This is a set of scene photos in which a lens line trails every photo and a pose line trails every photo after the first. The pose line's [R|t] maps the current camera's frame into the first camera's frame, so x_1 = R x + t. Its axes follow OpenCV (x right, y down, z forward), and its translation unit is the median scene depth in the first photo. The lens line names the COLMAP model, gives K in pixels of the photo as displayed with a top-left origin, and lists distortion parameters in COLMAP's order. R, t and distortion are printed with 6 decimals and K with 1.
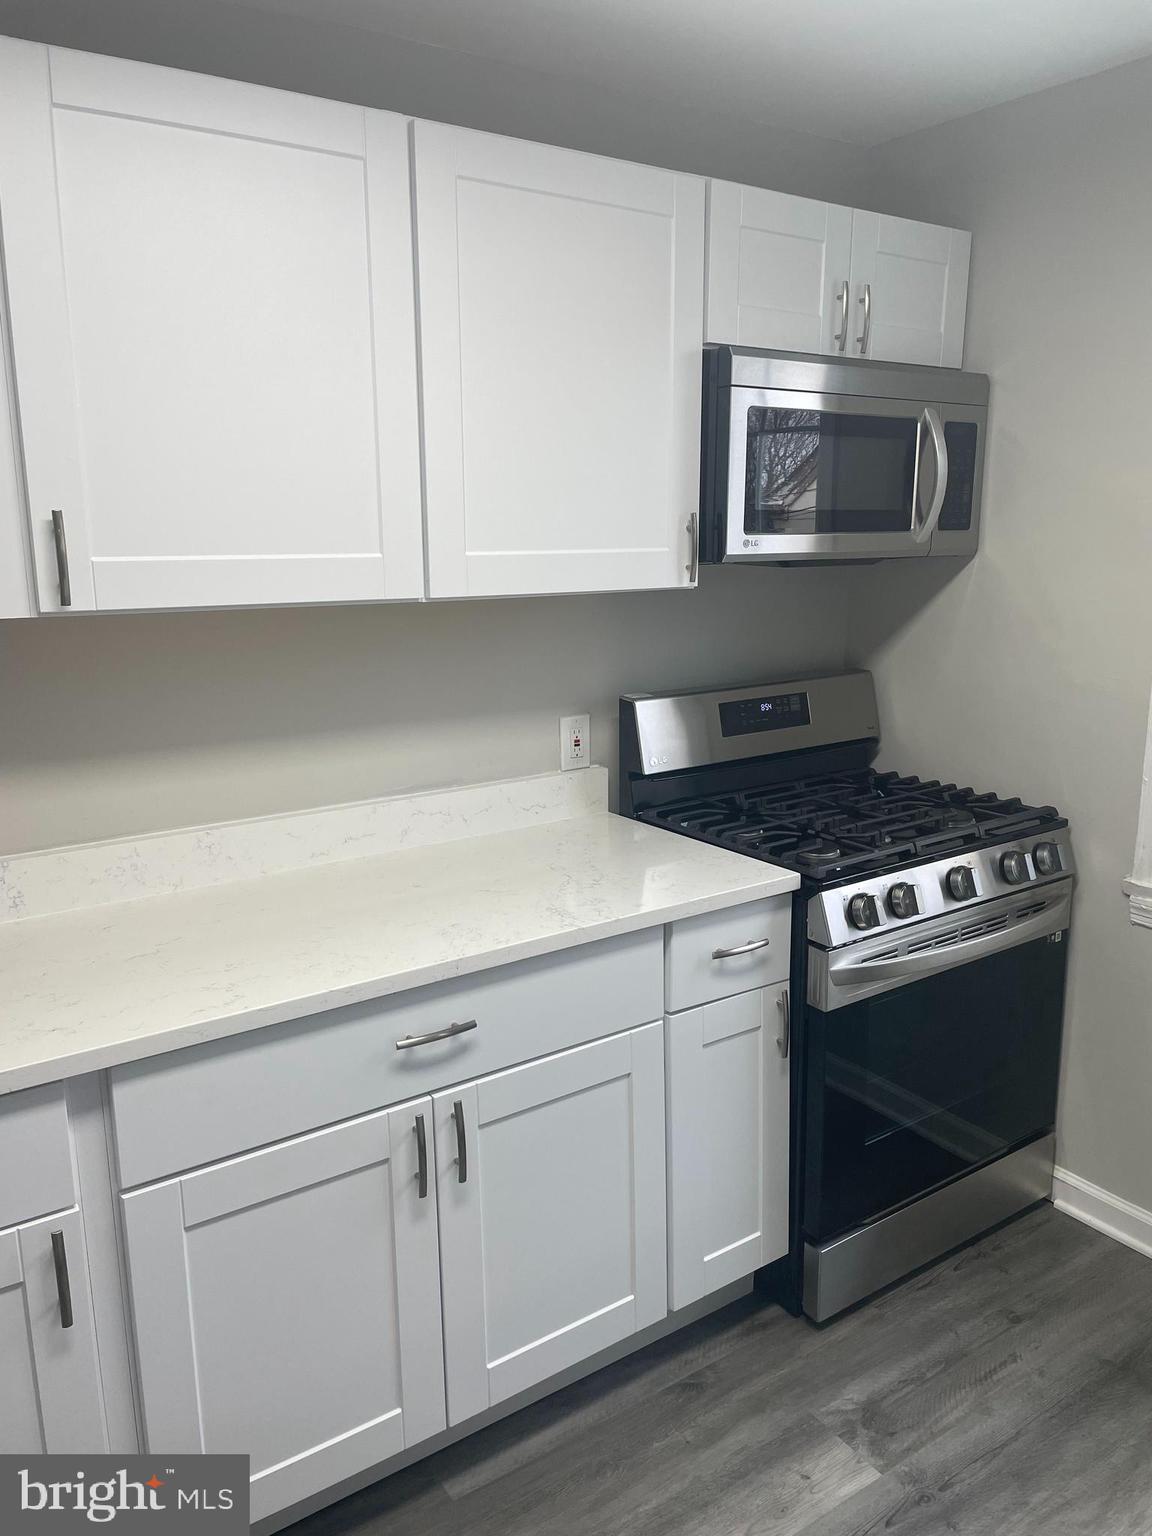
lens RADIAL K [[1154.4, 0, 580.0], [0, 1154.4, 734.4], [0, 0, 1]] dist [0.041475, -0.052479]
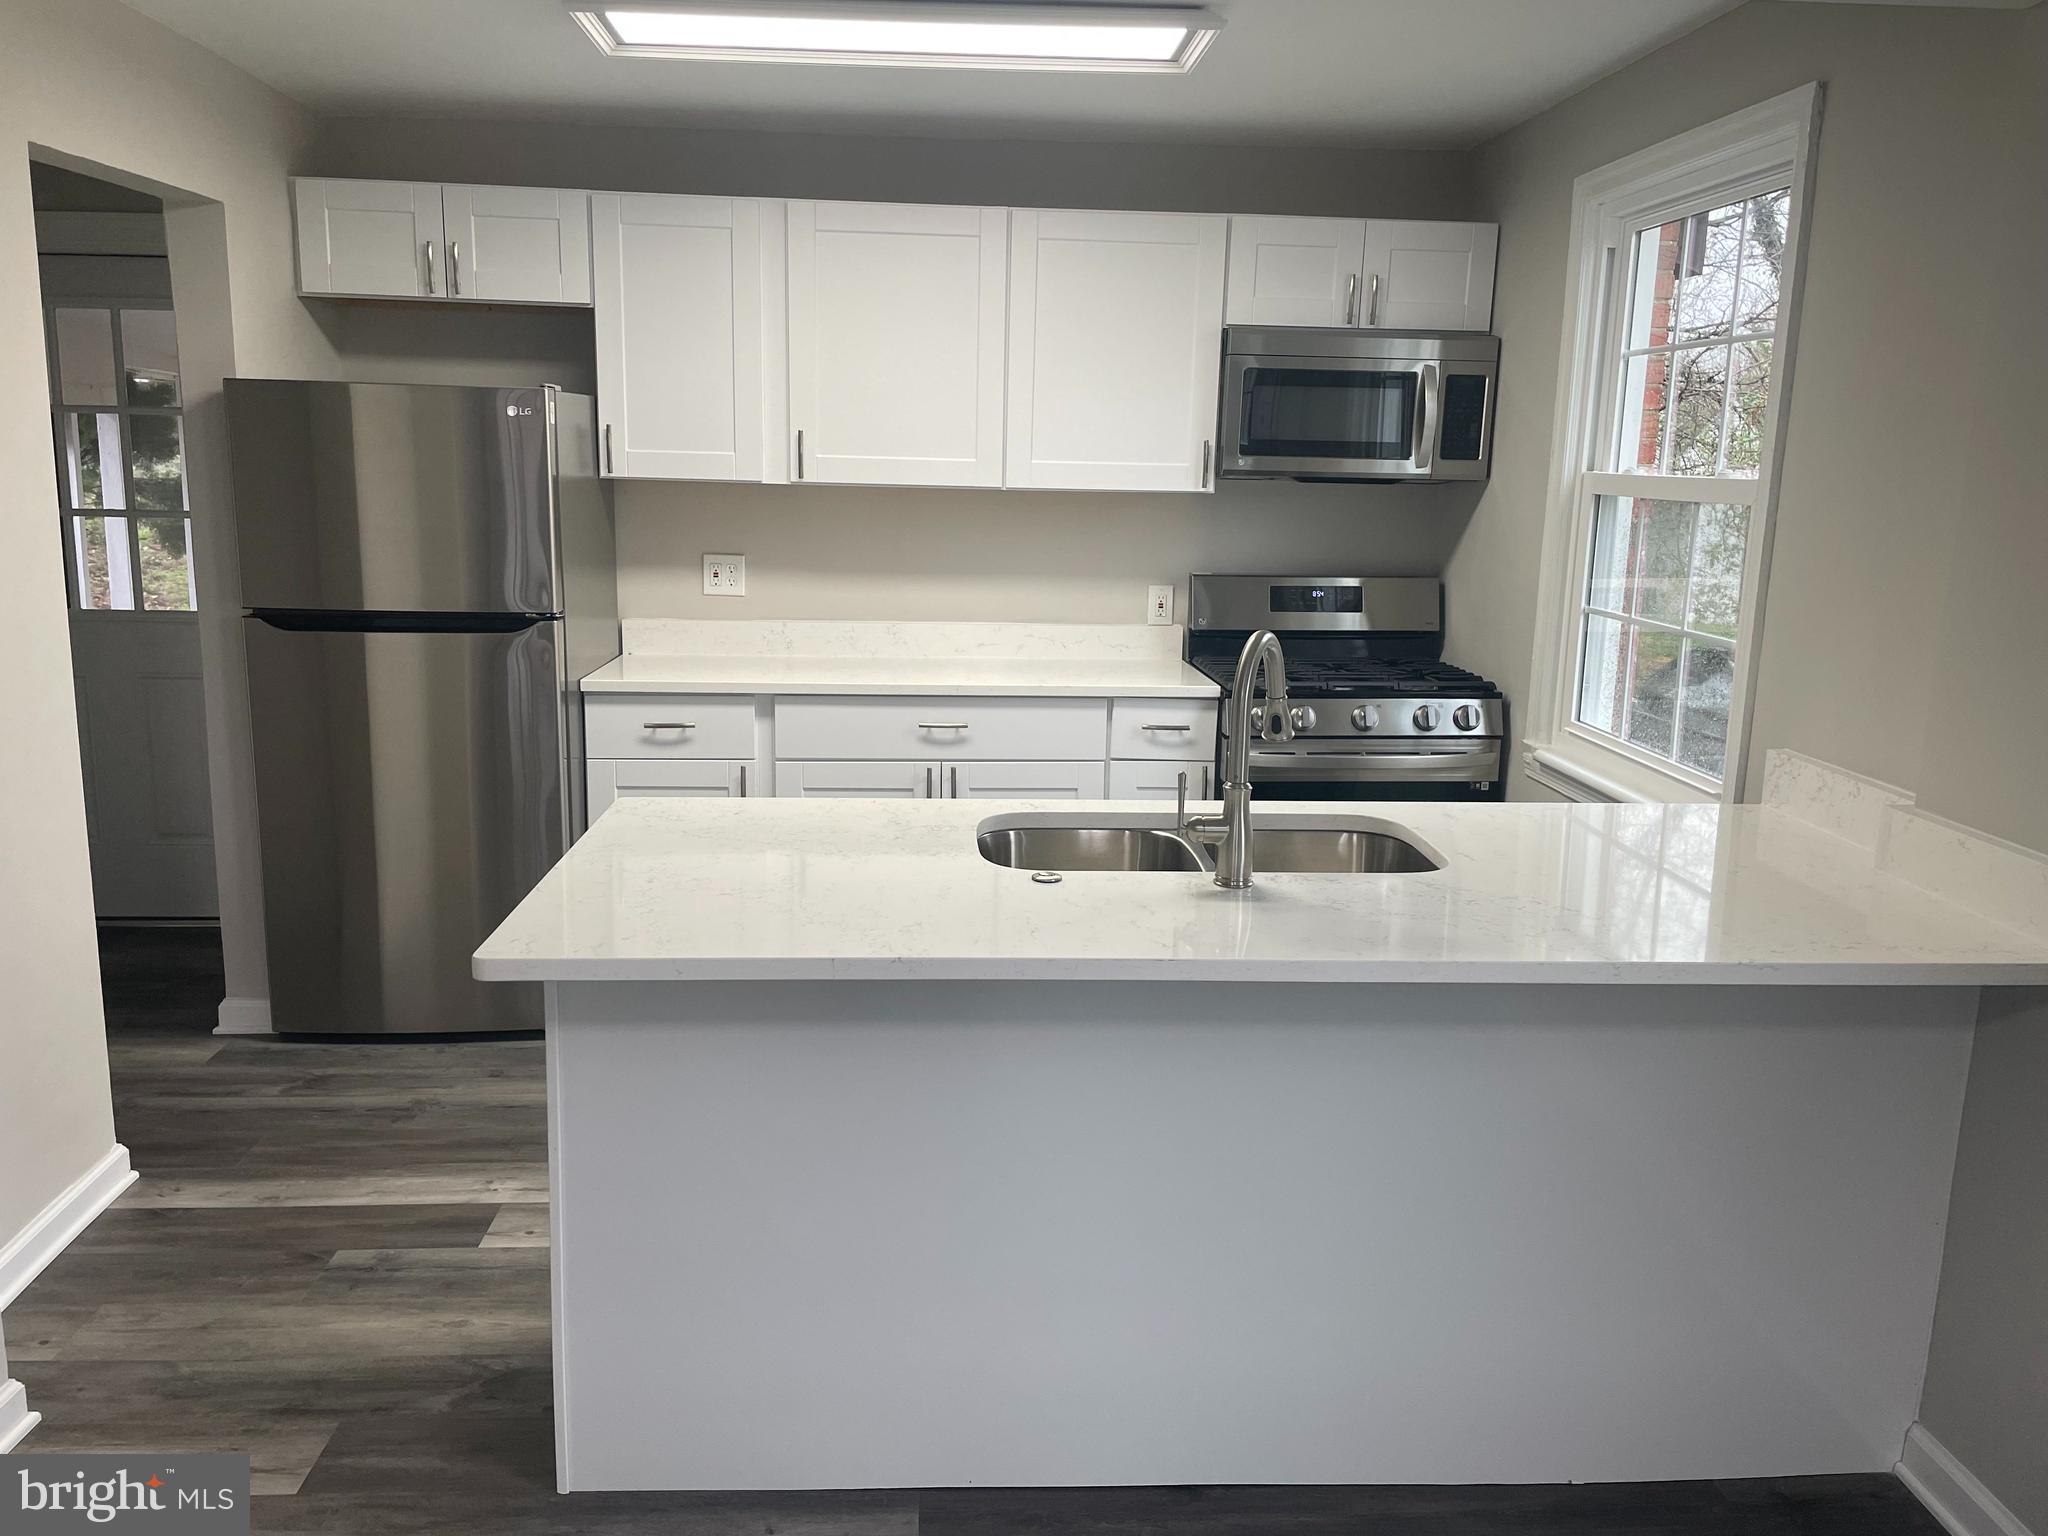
lens RADIAL K [[1539.2, 0, 983.8], [0, 1539.2, 725.9], [0, 0, 1]] dist [0.041475, -0.052479]
pose [[0.851170, 0.117978, -0.511459, 0.922434], [-0.120441, 0.992312, 0.028457, 0.147036], [0.510885, 0.037379, 0.858836, -0.818333]]
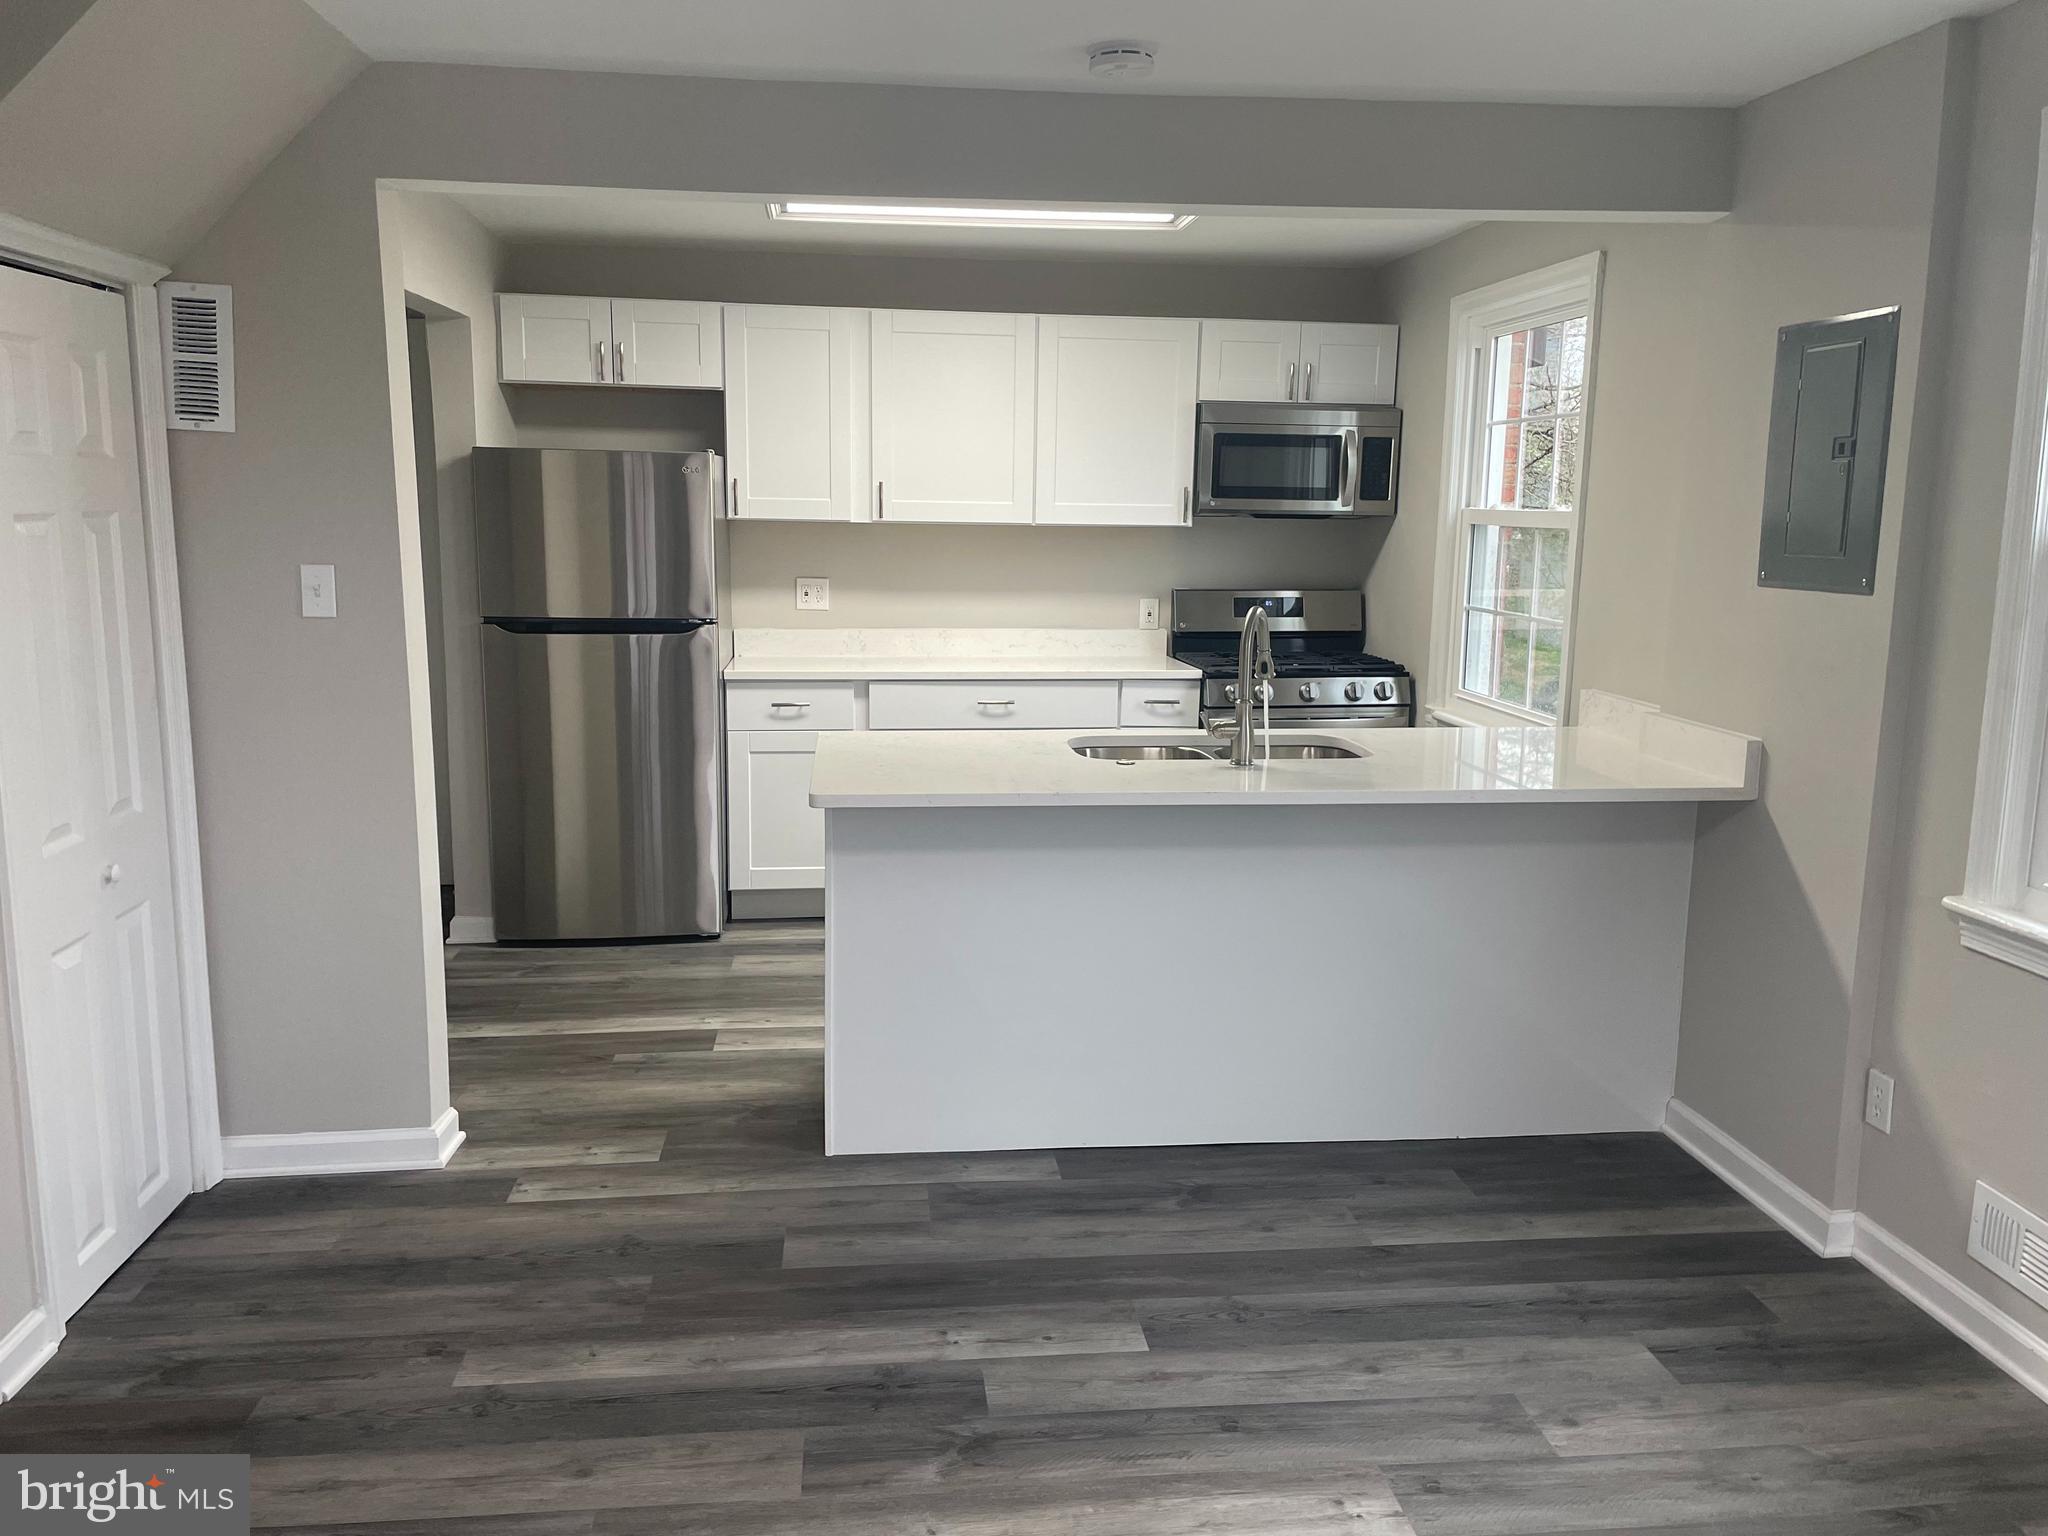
lens RADIAL K [[1539.2, 0, 983.8], [0, 1539.2, 725.9], [0, 0, 1]] dist [0.041475, -0.052479]
pose [[0.877014, 0.090503, -0.471864, 1.086524], [-0.105653, 0.994387, -0.005645, 0.262768], [0.468705, 0.054805, 0.881653, -1.449258]]
